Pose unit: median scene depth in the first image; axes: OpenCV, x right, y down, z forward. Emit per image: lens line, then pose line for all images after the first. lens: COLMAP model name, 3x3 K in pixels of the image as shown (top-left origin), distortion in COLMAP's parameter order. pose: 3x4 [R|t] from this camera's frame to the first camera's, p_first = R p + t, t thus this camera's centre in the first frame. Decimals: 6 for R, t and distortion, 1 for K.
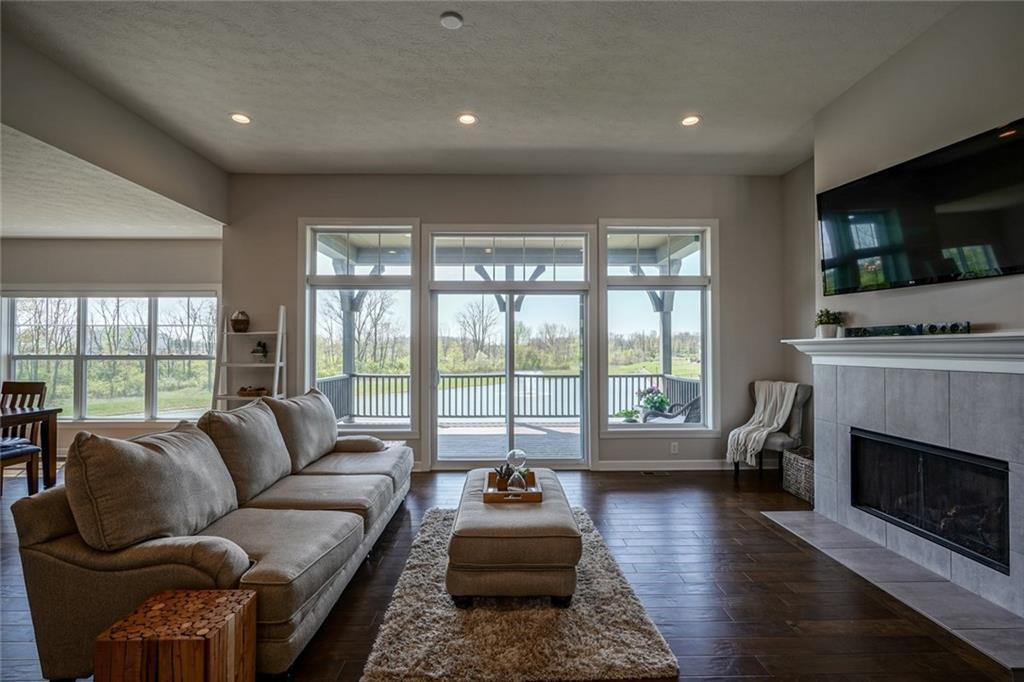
lens RADIAL K [[463.2, 0, 510.1], [0, 463.2, 344.9], [0, 0, 1]] dist [-0.014176, 0.007370]
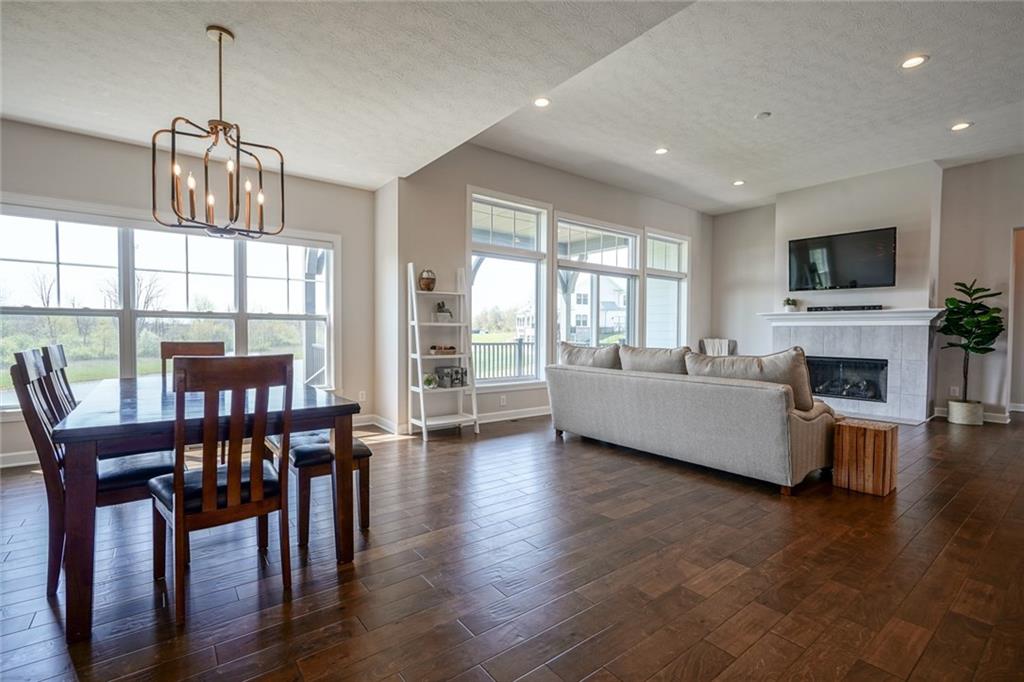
lens RADIAL K [[463.2, 0, 510.1], [0, 463.2, 344.9], [0, 0, 1]] dist [-0.014176, 0.007370]
pose [[0.800266, -0.011319, 0.599538, -1.019556], [-0.013415, 0.999234, 0.036771, 0.047941], [-0.599495, -0.037469, 0.799501, 0.090394]]
